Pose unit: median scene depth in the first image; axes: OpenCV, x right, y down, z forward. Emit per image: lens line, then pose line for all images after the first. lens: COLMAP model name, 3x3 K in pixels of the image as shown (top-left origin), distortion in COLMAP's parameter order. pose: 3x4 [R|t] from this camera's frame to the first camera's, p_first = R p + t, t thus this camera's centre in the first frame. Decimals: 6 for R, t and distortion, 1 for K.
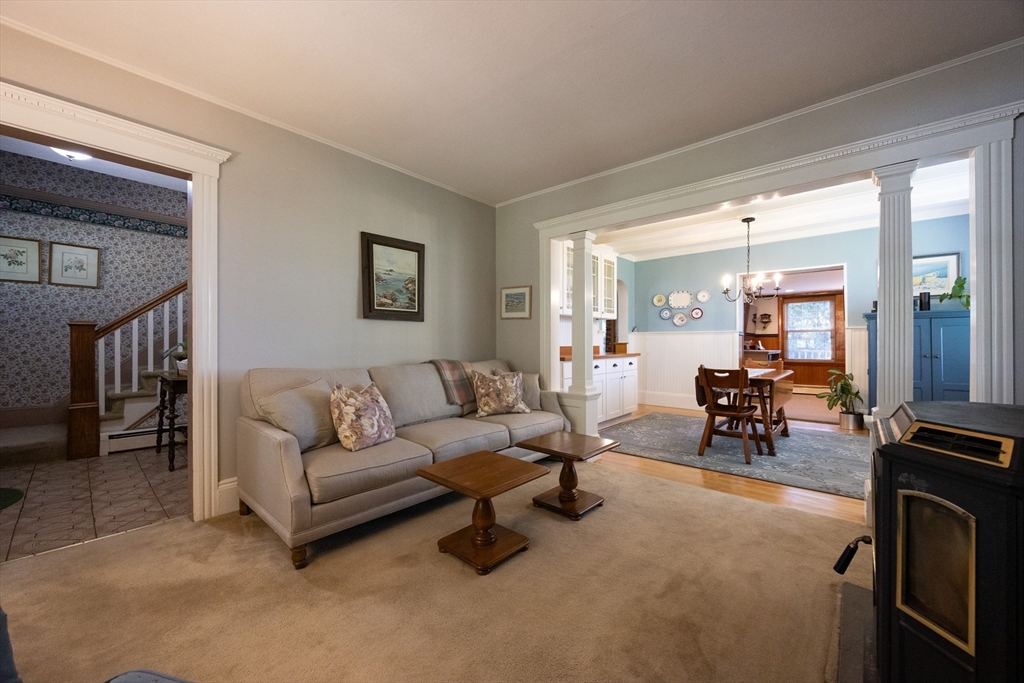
lens RADIAL K [[391.6, 0, 515.2], [0, 391.6, 340.4], [0, 0, 1]] dist [-0.009667, 0.002252]
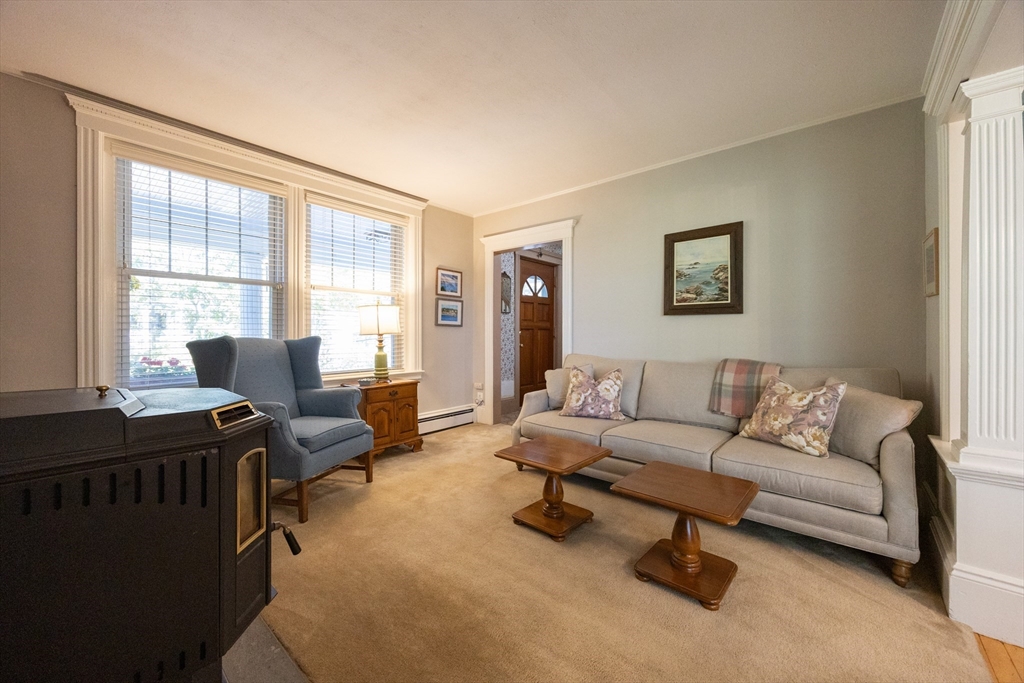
lens RADIAL K [[391.6, 0, 511.3], [0, 391.6, 333.5], [0, 0, 1]] dist [-0.009667, 0.002252]
pose [[0.002307, 0.005077, -0.999984, 0.642347], [0.008556, 0.999950, 0.005096, -0.013851], [0.999961, -0.008568, 0.002263, 0.533380]]
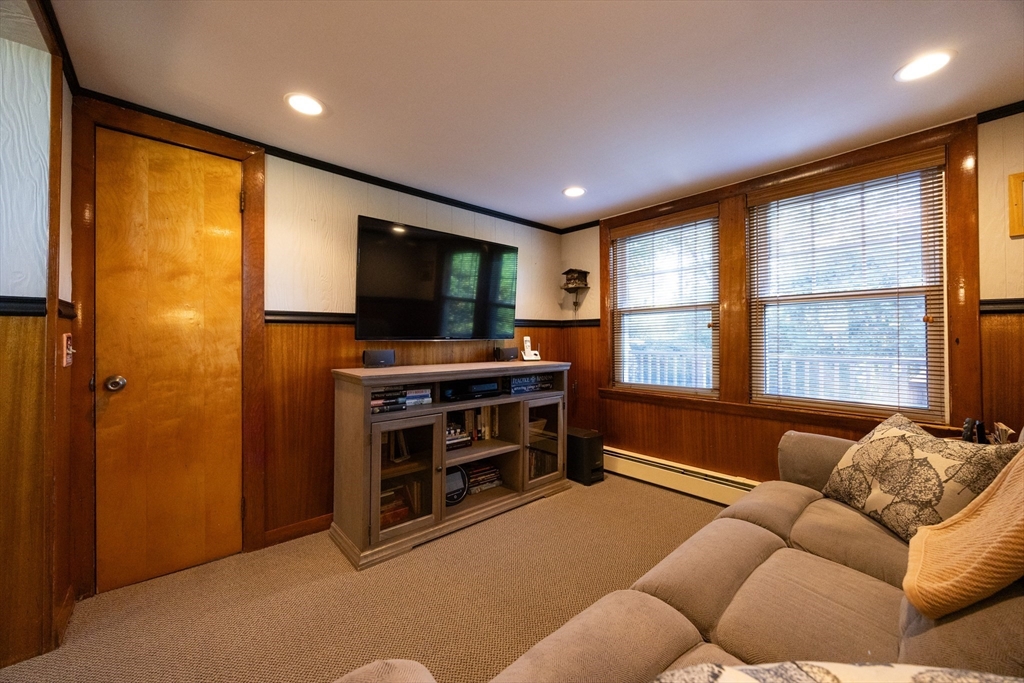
lens RADIAL K [[391.6, 0, 509.8], [0, 391.6, 339.3], [0, 0, 1]] dist [-0.009667, 0.002252]
pose [[0.992948, -0.002618, -0.118525, 1.672615], [0.003443, 0.999971, 0.006757, 0.003136], [0.118504, -0.007118, 0.992928, 1.587309]]
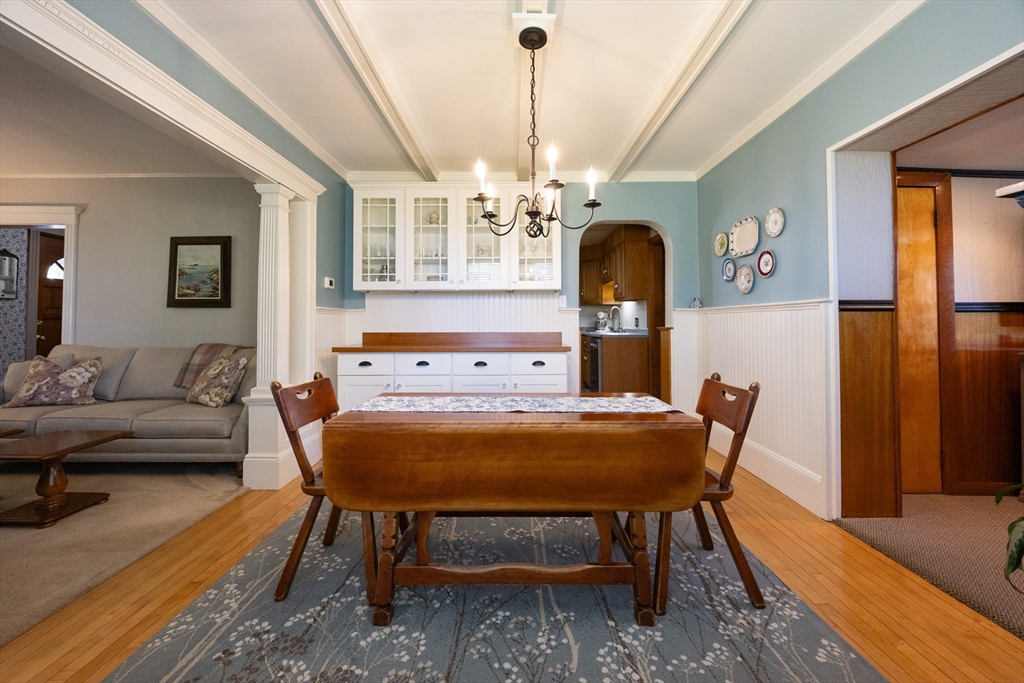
lens RADIAL K [[391.6, 0, 513.3], [0, 391.6, 316.5], [0, 0, 1]] dist [-0.009667, 0.002252]
pose [[0.661923, -0.007583, -0.749534, 1.157489], [0.005206, 0.999971, -0.005520, -0.014445], [0.749554, -0.000248, 0.661943, 0.931435]]
